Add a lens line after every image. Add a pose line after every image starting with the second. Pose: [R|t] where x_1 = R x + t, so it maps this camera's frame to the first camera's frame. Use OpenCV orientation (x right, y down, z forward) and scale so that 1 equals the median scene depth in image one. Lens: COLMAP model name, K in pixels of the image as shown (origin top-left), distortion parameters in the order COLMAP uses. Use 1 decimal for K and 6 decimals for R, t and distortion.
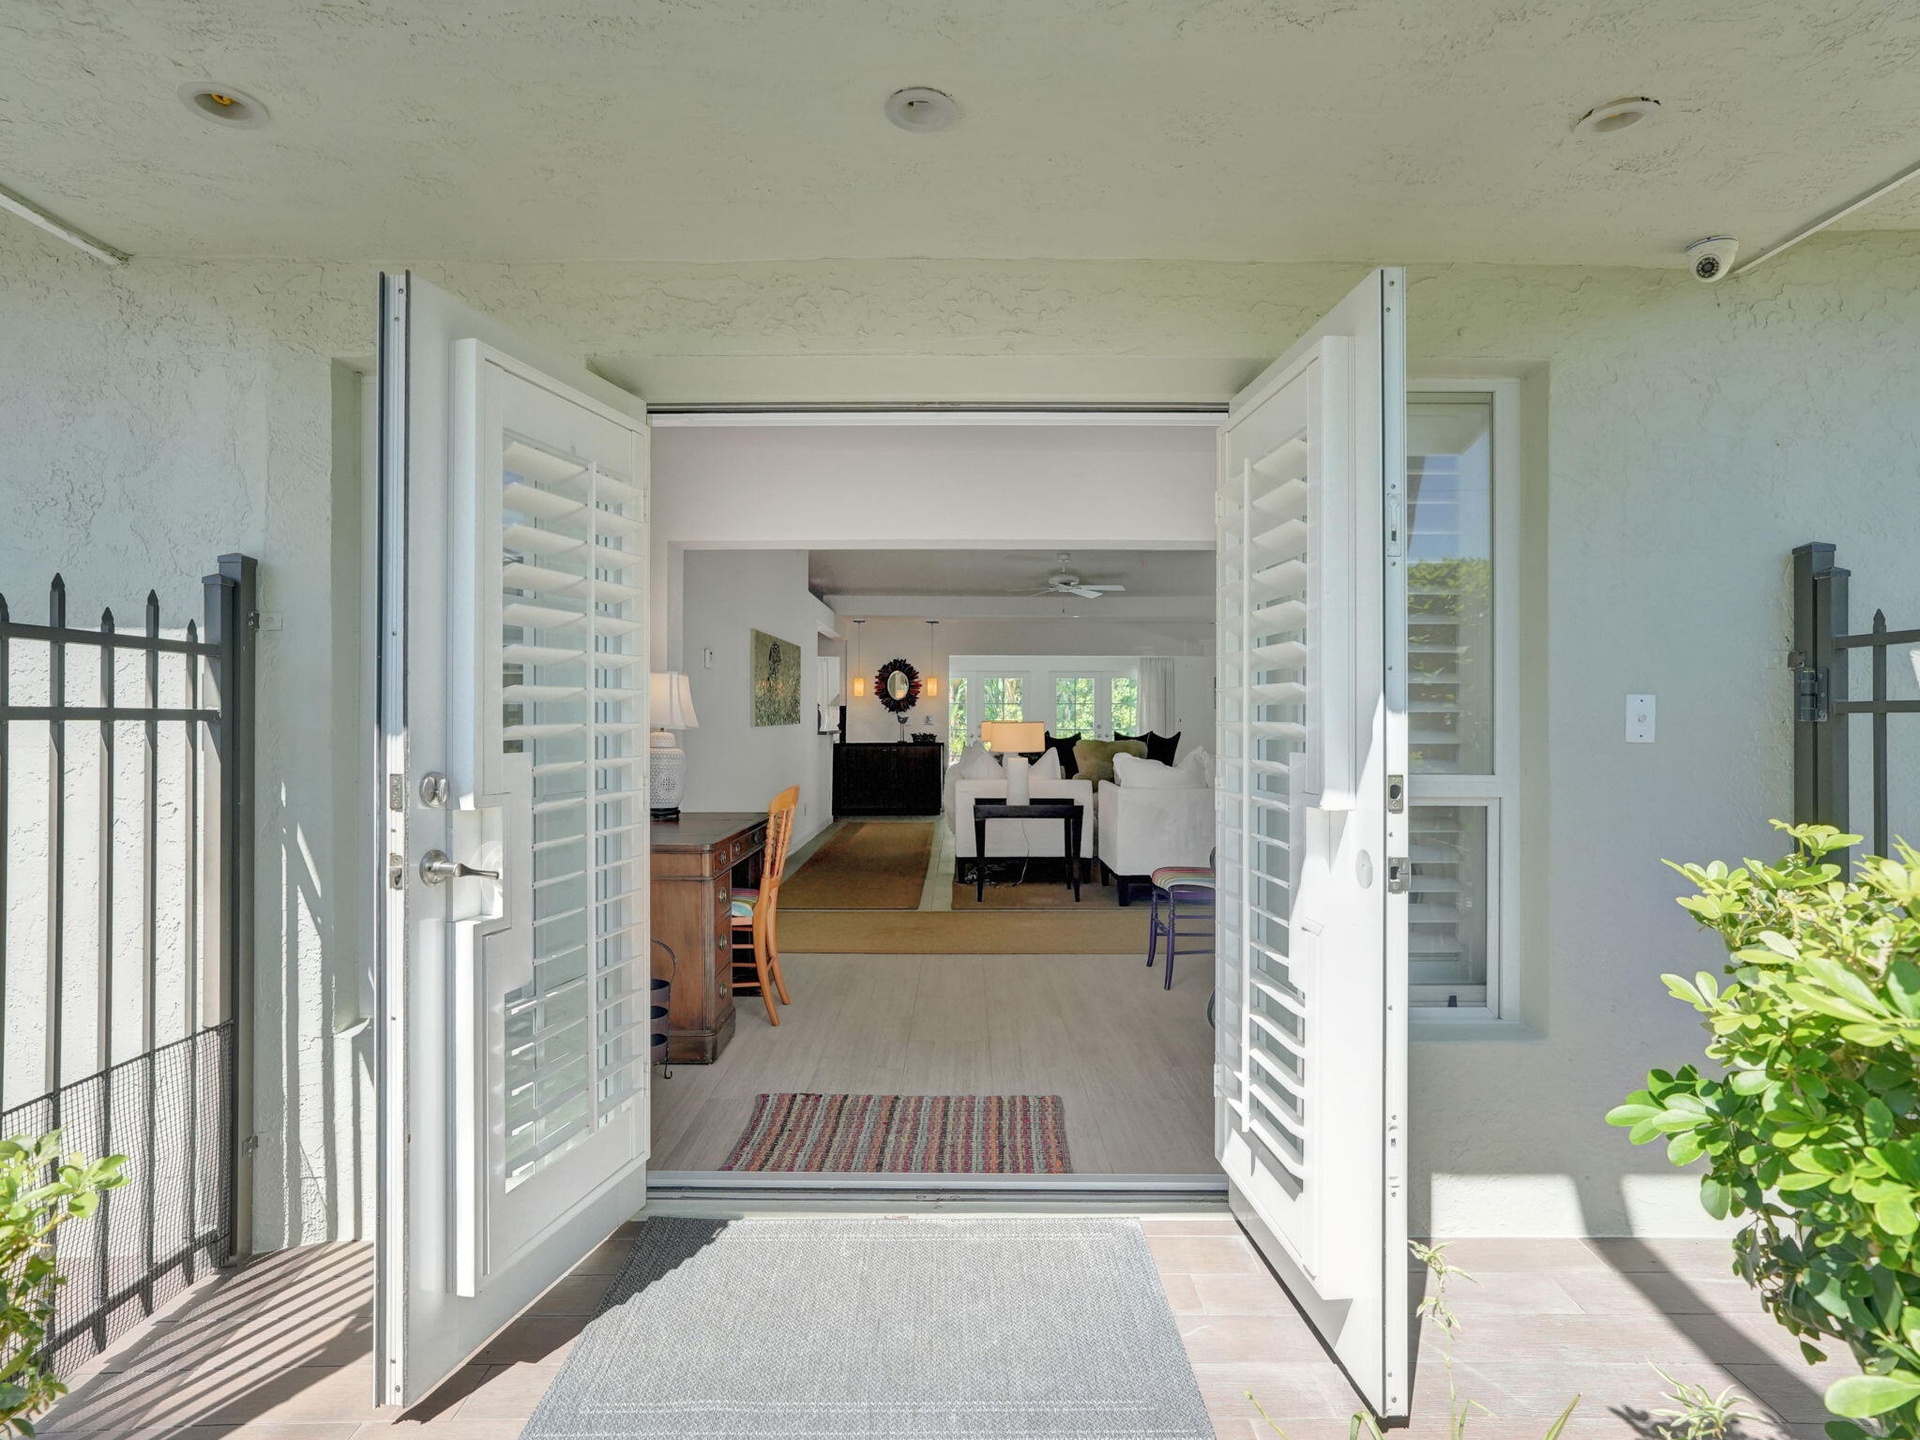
lens RADIAL K [[1024.8, 0, 941.0], [0, 1024.8, 717.4], [0, 0, 1]] dist [-0.047161, 0.017080]
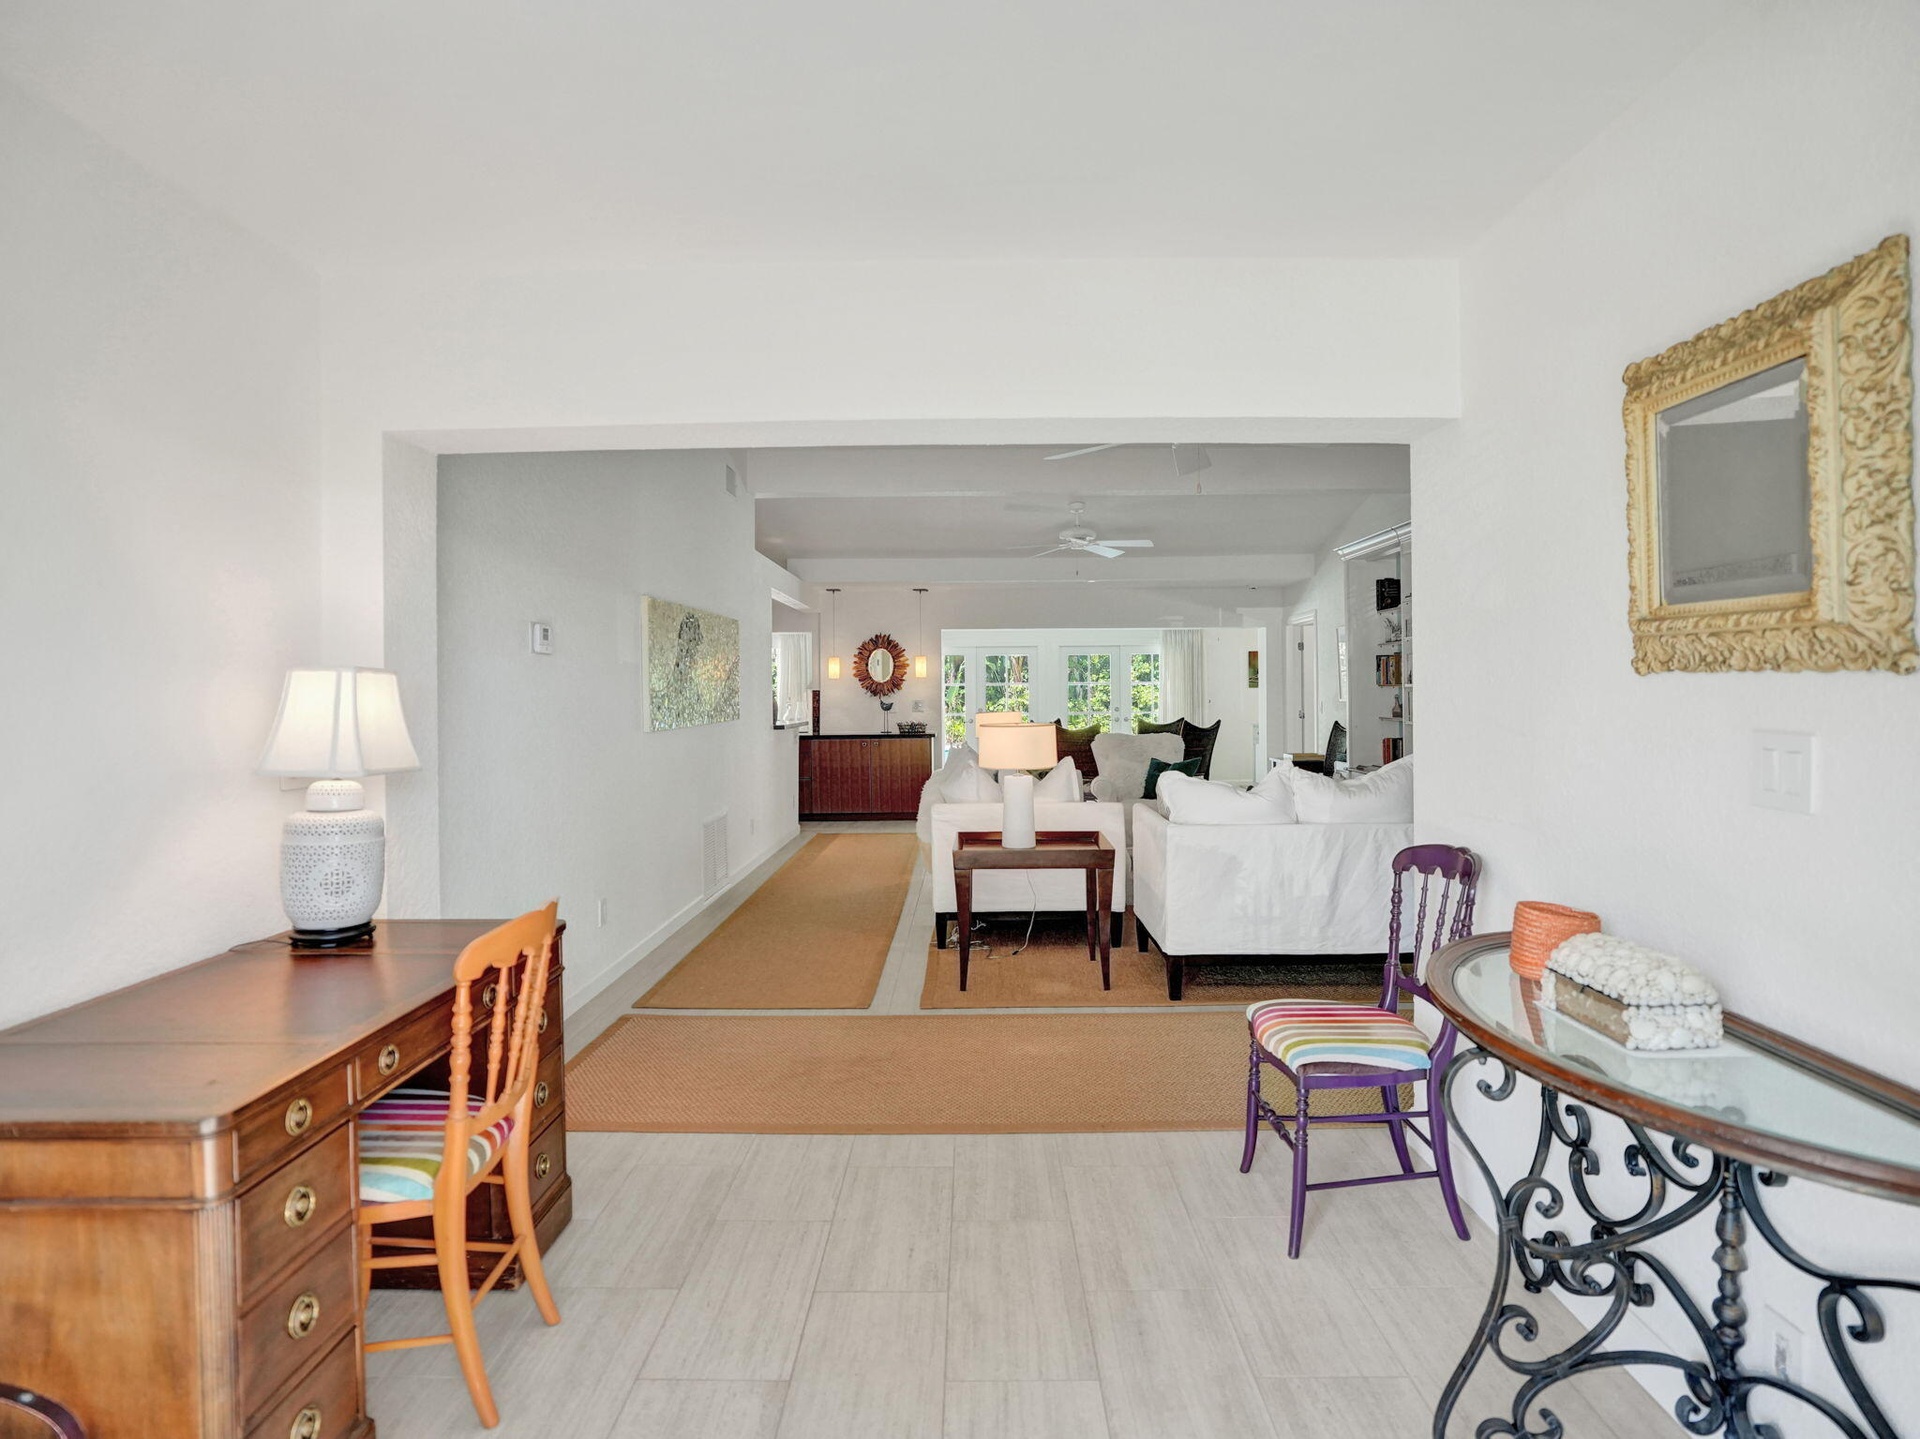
lens RADIAL K [[1024.8, 0, 941.0], [0, 1024.8, 716.9], [0, 0, 1]] dist [-0.047161, 0.017080]
pose [[0.999917, -0.009609, -0.008529, 0.025467], [0.009815, 0.999652, 0.024489, -0.015795], [0.008291, -0.024571, 0.999664, 0.269825]]
